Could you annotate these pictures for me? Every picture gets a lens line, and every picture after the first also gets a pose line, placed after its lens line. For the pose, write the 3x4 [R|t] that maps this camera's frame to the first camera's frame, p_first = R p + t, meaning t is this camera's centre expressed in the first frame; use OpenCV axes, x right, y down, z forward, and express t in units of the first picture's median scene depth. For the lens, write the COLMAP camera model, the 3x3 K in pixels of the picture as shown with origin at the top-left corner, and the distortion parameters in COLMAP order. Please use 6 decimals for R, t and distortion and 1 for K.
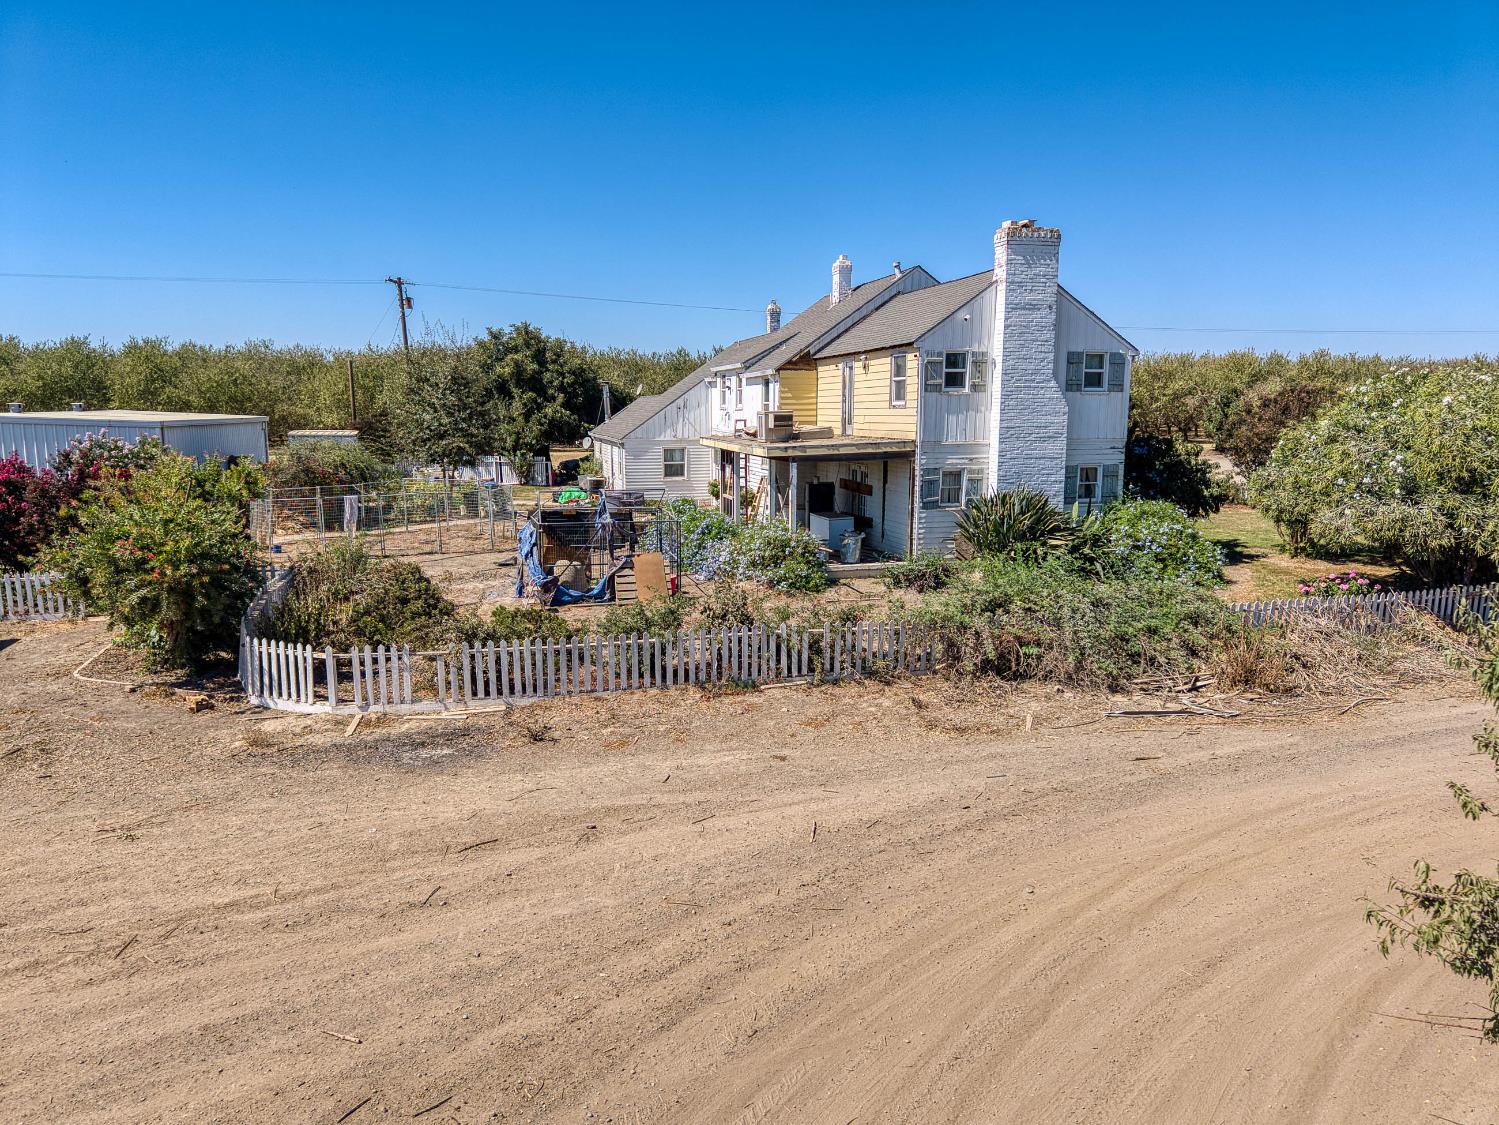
lens RADIAL K [[1036.4, 0, 749.5], [0, 1036.4, 562.5], [0, 0, 1]] dist [0.070457, -0.065270]
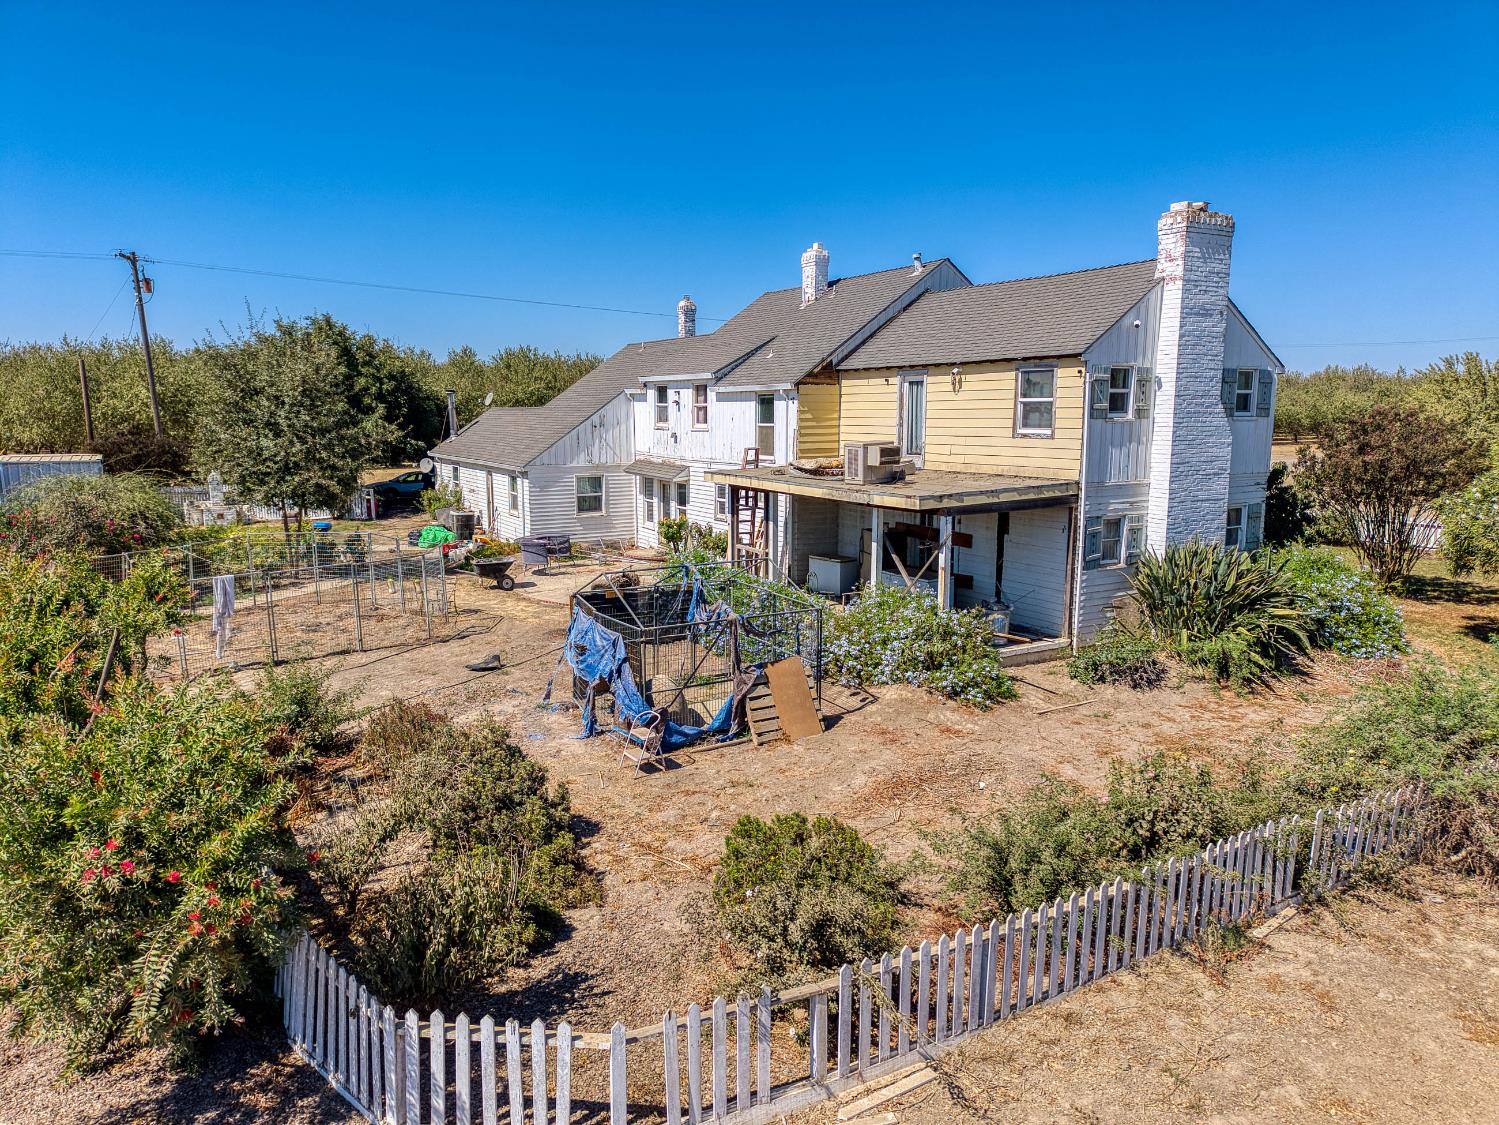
lens RADIAL K [[1015.6, 0, 749.5], [0, 1015.6, 562.5], [0, 0, 1]] dist [0.042773, -0.057998]
pose [[0.958881, -0.042977, 0.280537, -0.271549], [0.041888, 0.999073, 0.009878, -0.071508], [-0.280701, 0.002280, 0.959792, 0.327853]]
